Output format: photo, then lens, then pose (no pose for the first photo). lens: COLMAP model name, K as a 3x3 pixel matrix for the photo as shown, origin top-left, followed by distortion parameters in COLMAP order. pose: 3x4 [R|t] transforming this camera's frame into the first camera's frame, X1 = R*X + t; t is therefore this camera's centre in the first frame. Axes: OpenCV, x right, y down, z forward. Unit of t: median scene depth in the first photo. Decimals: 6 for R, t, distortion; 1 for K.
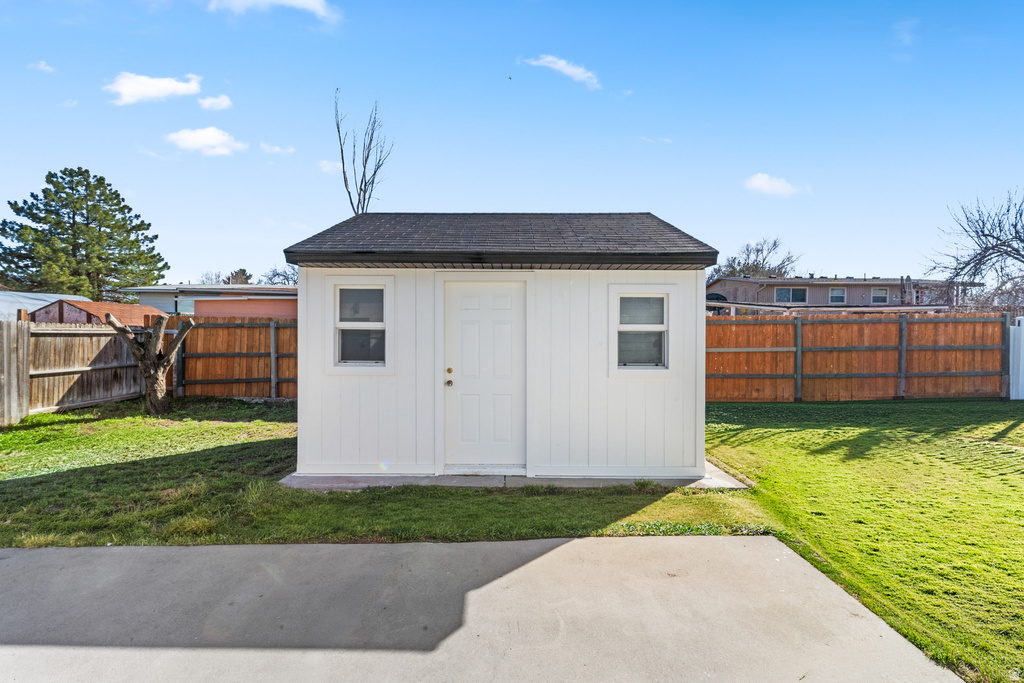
lens RADIAL K [[424.7, 0, 518.4], [0, 424.7, 342.0], [0, 0, 1]] dist [0.000321, 0.000180]
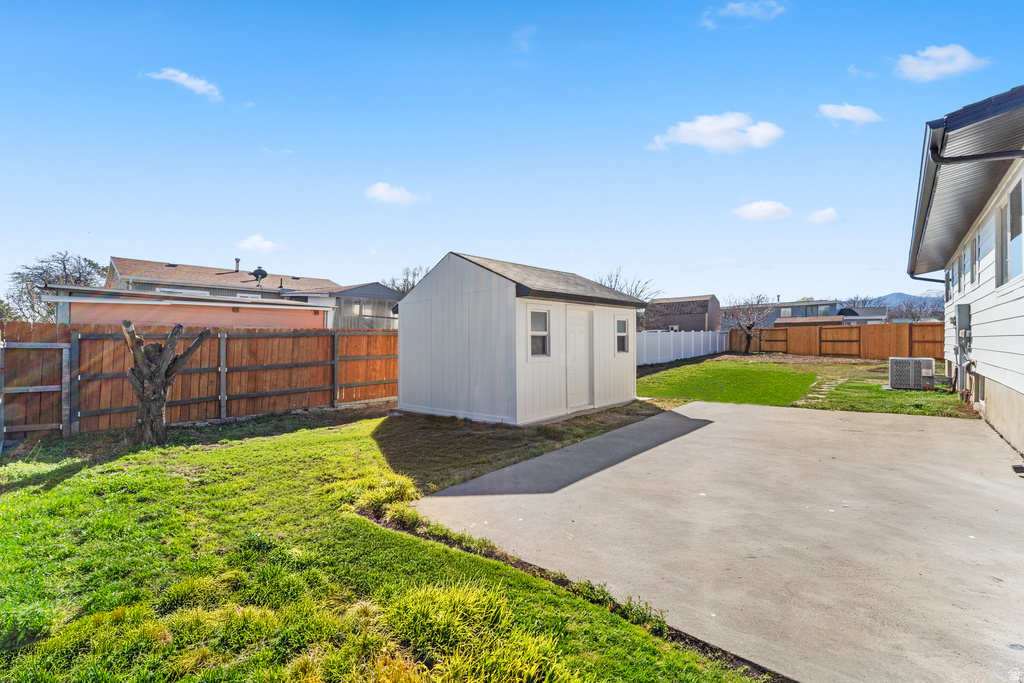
lens RADIAL K [[424.7, 0, 518.4], [0, 424.7, 342.0], [0, 0, 1]] dist [0.000321, 0.000180]
pose [[0.677156, -0.015419, 0.735678, -0.815379], [0.037862, 0.999186, -0.013908, 0.009015], [-0.734865, 0.037272, 0.677188, -0.052802]]
